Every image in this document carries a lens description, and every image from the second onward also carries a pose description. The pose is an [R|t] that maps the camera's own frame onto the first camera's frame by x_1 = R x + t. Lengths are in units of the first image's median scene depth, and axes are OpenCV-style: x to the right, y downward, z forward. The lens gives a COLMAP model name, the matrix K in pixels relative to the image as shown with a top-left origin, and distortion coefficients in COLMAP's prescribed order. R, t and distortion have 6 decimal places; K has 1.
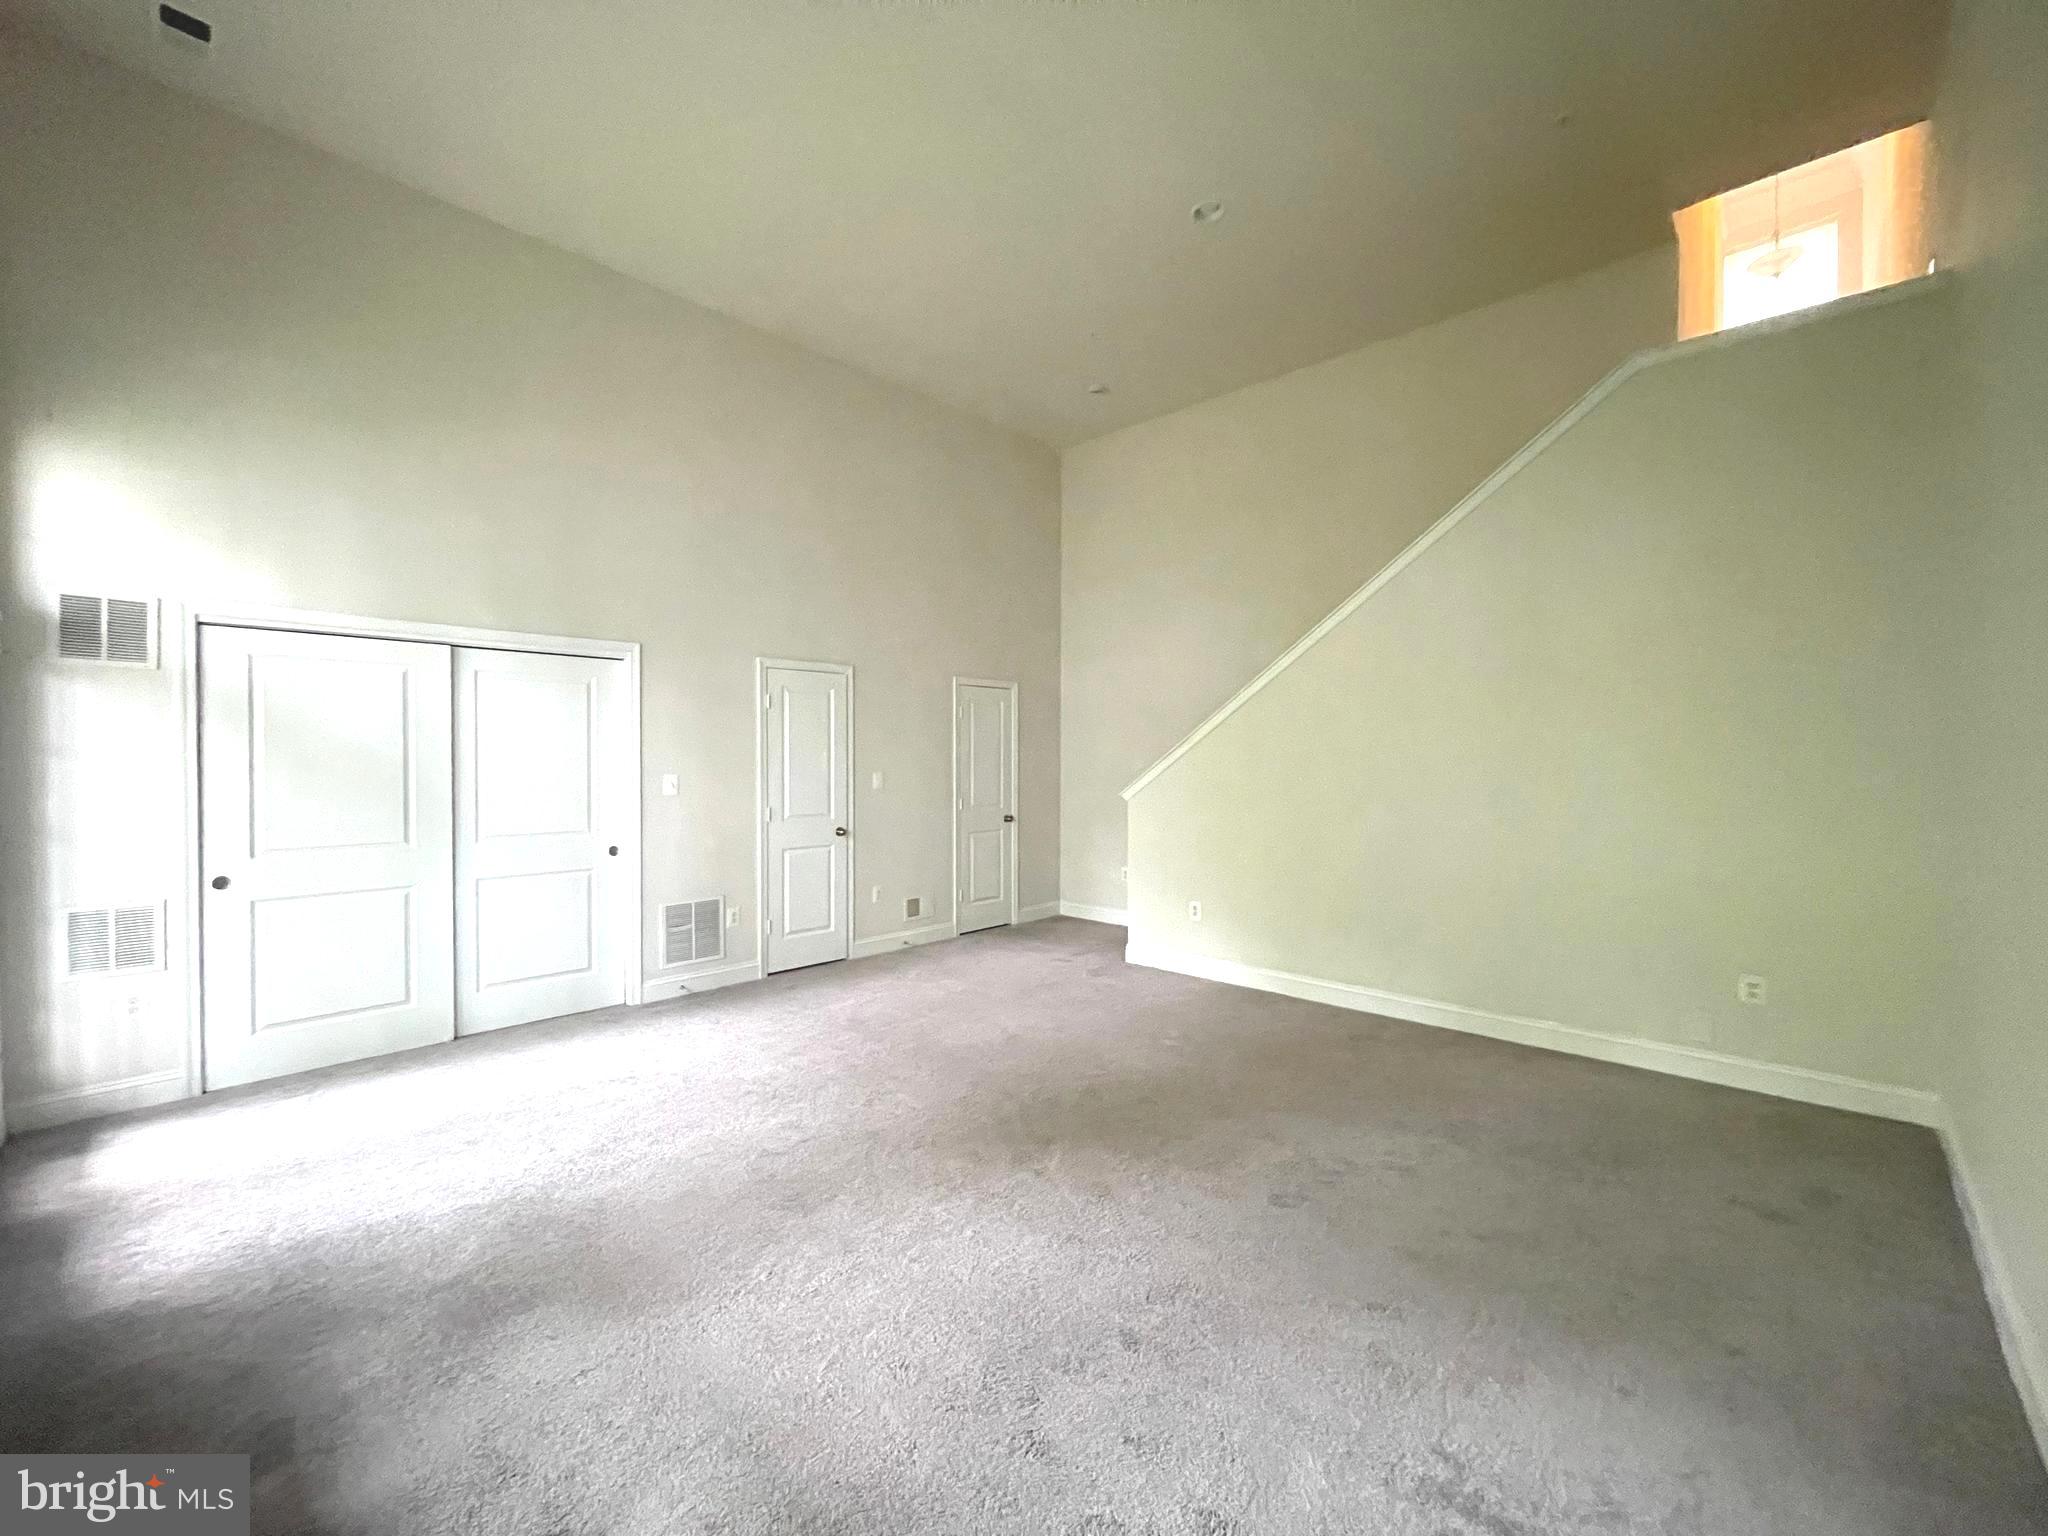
lens RADIAL K [[826.1, 0, 1024.0], [0, 826.1, 768.0], [0, 0, 1]] dist [0.000986, -0.000073]
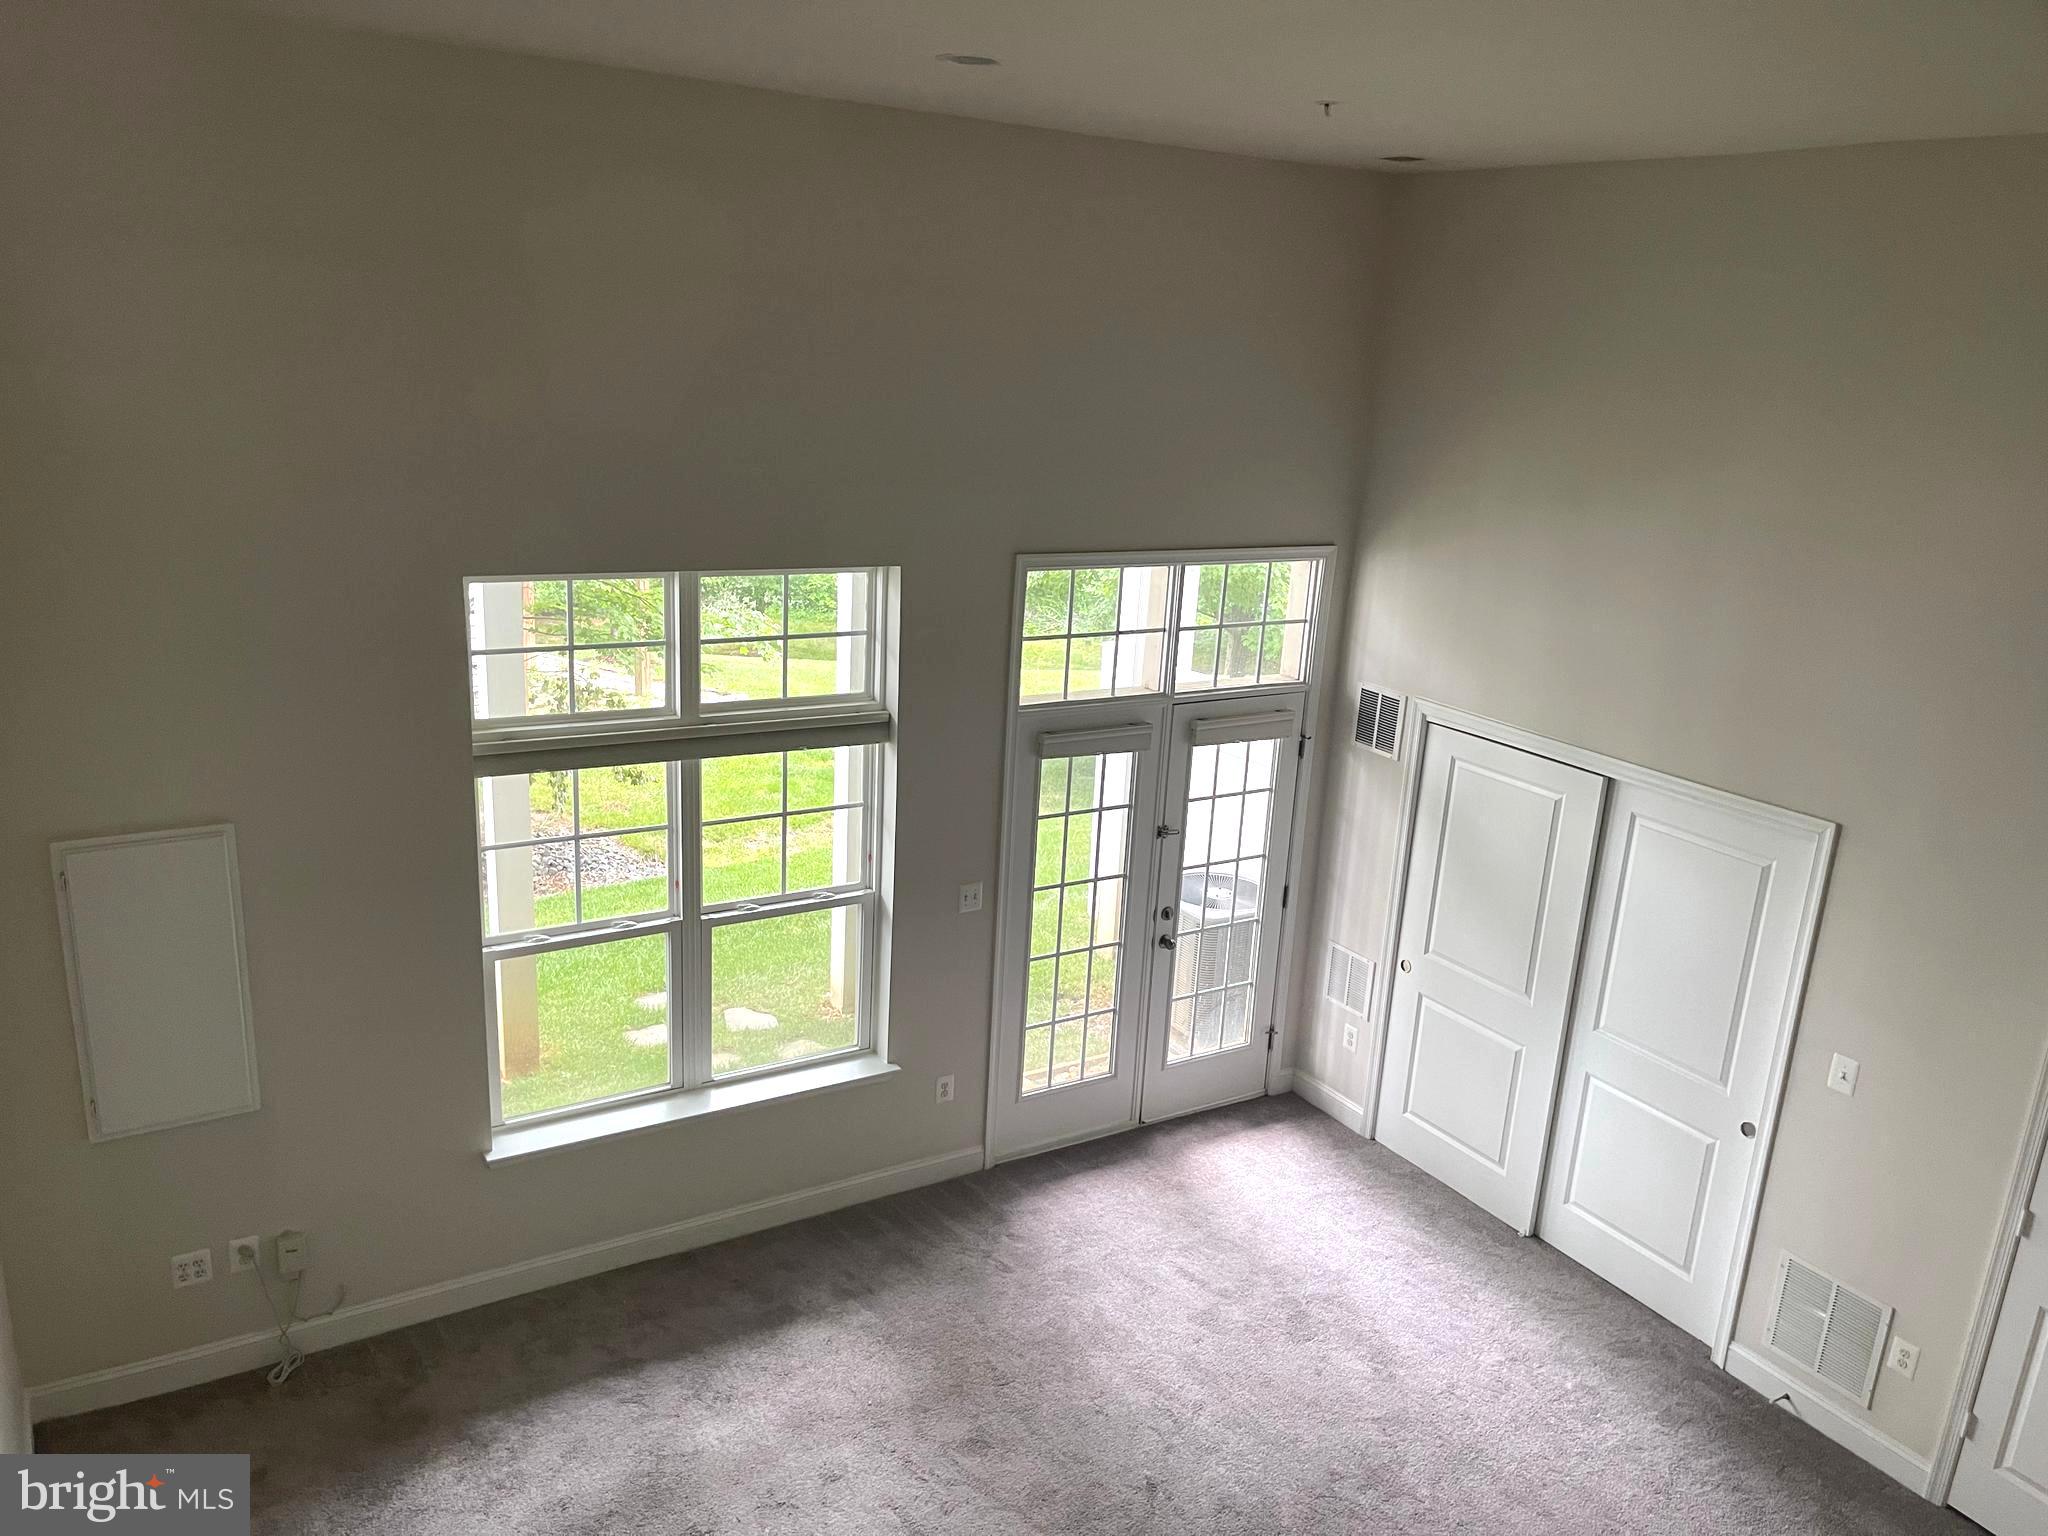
lens RADIAL K [[1533.4, 0, 1024.0], [0, 1533.4, 768.0], [0, 0, 1]] dist [0.036516, -0.004366]
pose [[-0.242830, 0.252937, -0.936513, 0.833001], [-0.069555, 0.958384, 0.276879, -0.560225], [0.967572, 0.132374, -0.215131, 0.858871]]
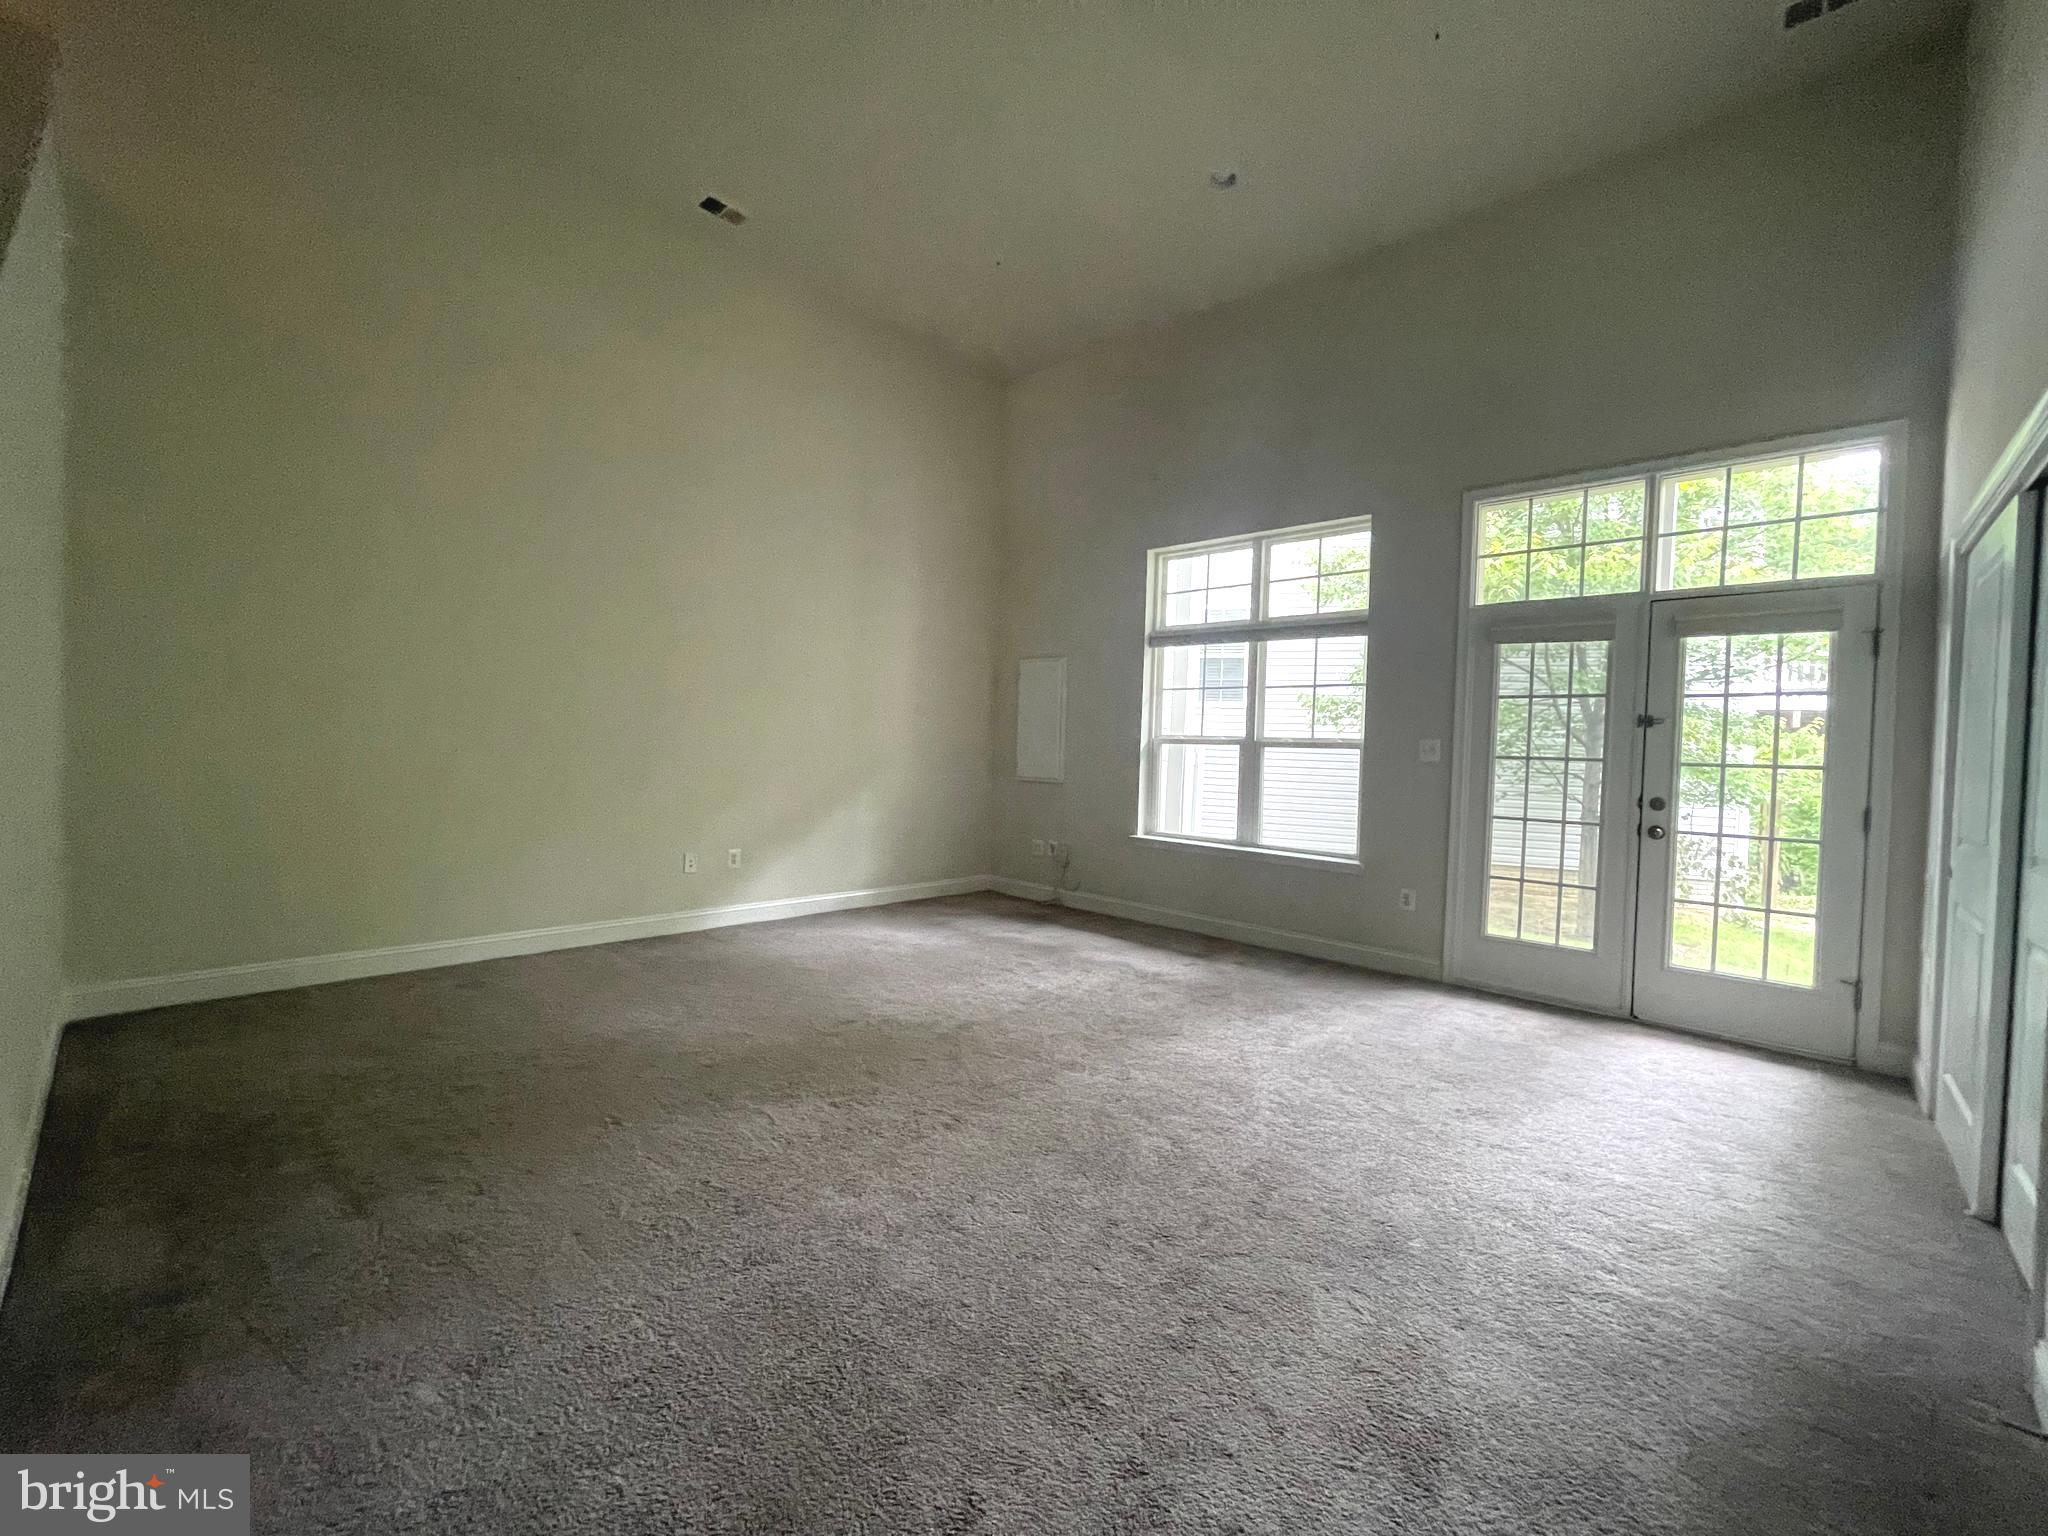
lens RADIAL K [[826.1, 0, 1024.0], [0, 826.1, 768.0], [0, 0, 1]] dist [0.000986, -0.000073]
pose [[-0.998891, -0.026201, -0.039123, -0.024309], [-0.027954, 0.998597, 0.044968, 0.021875], [0.037890, 0.046012, -0.998222, 1.649716]]
